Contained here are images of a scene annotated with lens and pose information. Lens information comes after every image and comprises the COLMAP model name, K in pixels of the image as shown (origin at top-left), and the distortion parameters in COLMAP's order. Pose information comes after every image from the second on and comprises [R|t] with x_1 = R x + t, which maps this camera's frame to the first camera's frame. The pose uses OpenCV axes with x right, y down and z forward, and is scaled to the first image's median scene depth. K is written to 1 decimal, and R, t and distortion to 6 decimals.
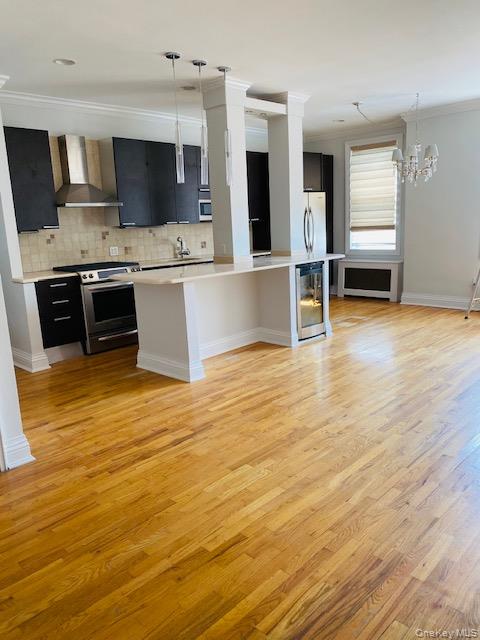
lens RADIAL K [[481.5, 0, 240.0], [0, 481.5, 320.0], [0, 0, 1]] dist [0.057852, -0.074399]
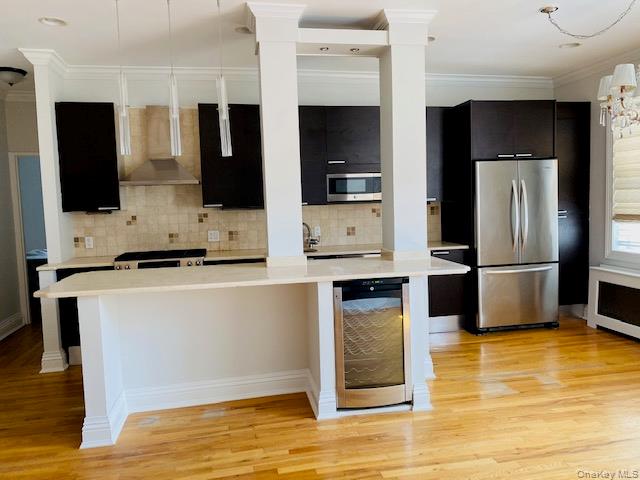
lens RADIAL K [[481.5, 0, 320.0], [0, 481.5, 240.0], [0, 0, 1]] dist [0.057852, -0.074399]
pose [[0.826039, 0.065379, -0.559809, 0.376347], [-0.121544, 0.990542, -0.063663, -0.108740], [0.550352, 0.120630, 0.826173, 0.424704]]
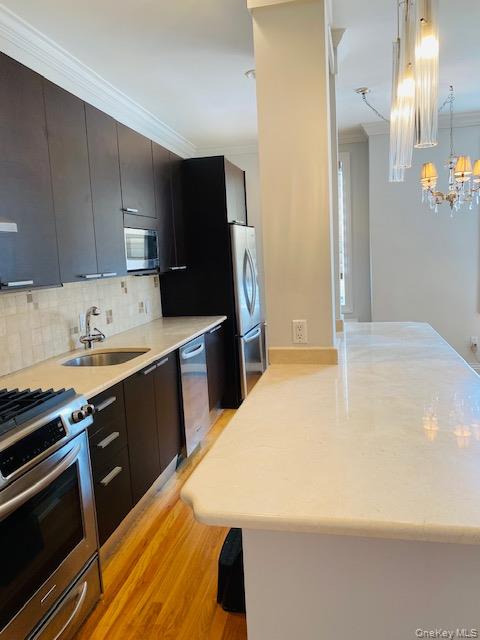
lens RADIAL K [[481.5, 0, 240.0], [0, 481.5, 320.0], [0, 0, 1]] dist [0.057852, -0.074399]
pose [[0.841831, -0.069848, 0.535203, -0.283108], [0.122231, 0.990501, -0.062990, -0.126811], [-0.525719, 0.118446, 0.842371, 0.605988]]
